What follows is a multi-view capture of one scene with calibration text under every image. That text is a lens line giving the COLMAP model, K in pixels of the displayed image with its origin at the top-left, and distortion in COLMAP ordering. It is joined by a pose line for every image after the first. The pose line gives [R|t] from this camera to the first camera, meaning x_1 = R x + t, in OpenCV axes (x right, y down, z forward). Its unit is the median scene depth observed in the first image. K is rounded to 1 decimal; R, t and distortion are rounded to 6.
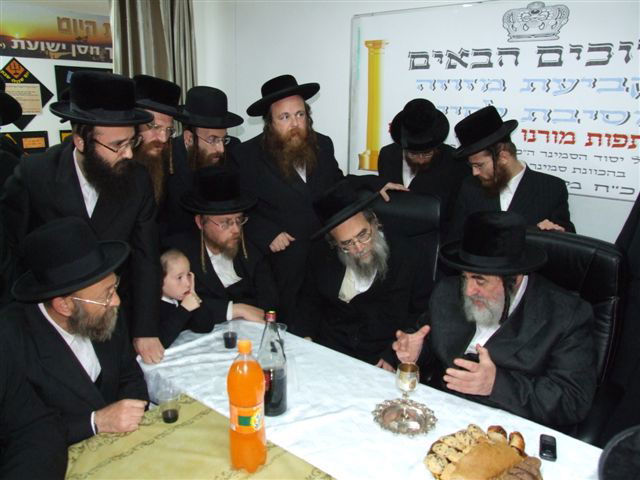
lens RADIAL K [[513.8, 0, 320.0], [0, 513.8, 240.0], [0, 0, 1]] dist [-0.154402, 0.130254]
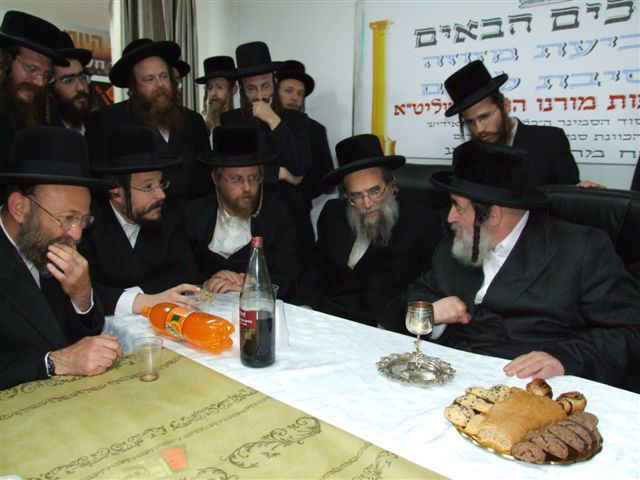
lens RADIAL K [[513.8, 0, 320.0], [0, 513.8, 240.0], [0, 0, 1]] dist [-0.154402, 0.130254]
pose [[0.999881, 0.008119, -0.013128, 0.012991], [-0.009335, 0.995392, -0.095435, 0.142176], [0.012292, 0.095546, 0.995349, 0.099048]]
